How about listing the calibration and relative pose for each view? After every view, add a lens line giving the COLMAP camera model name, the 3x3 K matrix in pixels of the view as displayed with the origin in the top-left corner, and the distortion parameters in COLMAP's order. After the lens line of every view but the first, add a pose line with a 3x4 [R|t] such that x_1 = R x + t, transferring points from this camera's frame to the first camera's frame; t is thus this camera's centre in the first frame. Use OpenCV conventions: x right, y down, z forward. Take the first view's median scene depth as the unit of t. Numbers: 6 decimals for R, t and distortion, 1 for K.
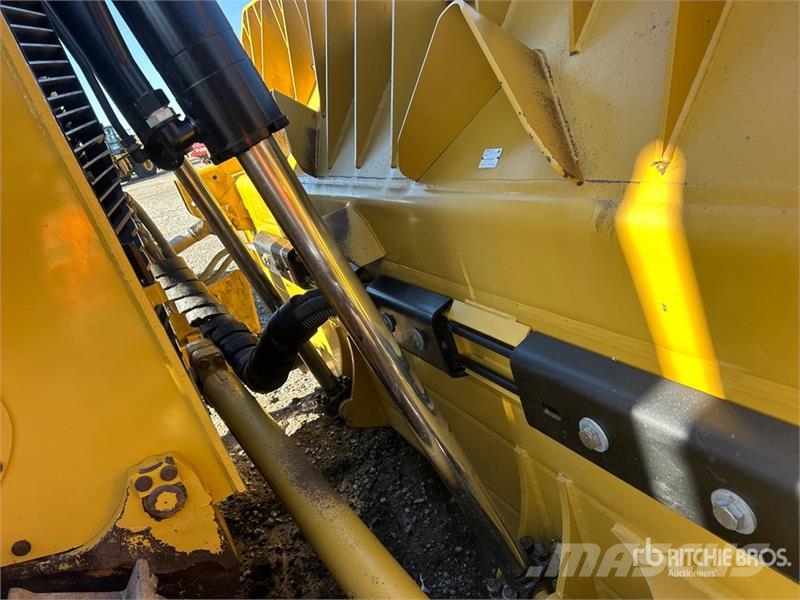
lens RADIAL K [[605.4, 0, 398.2], [0, 605.4, 304.0], [0, 0, 1]] dist [0.045794, -0.049484]
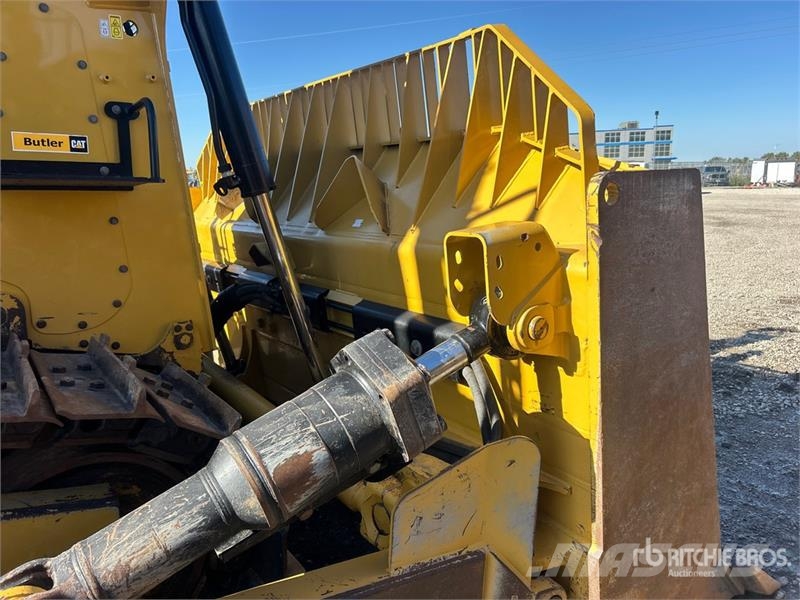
lens RADIAL K [[611.1, 0, 400.0], [0, 611.1, 287.5], [0, 0, 1]] dist [0.062740, -0.061282]
pose [[0.962526, 0.186306, 0.197062, -0.110758], [-0.146785, 0.968927, -0.199085, 0.463676], [-0.228030, 0.162698, 0.959964, -1.292155]]
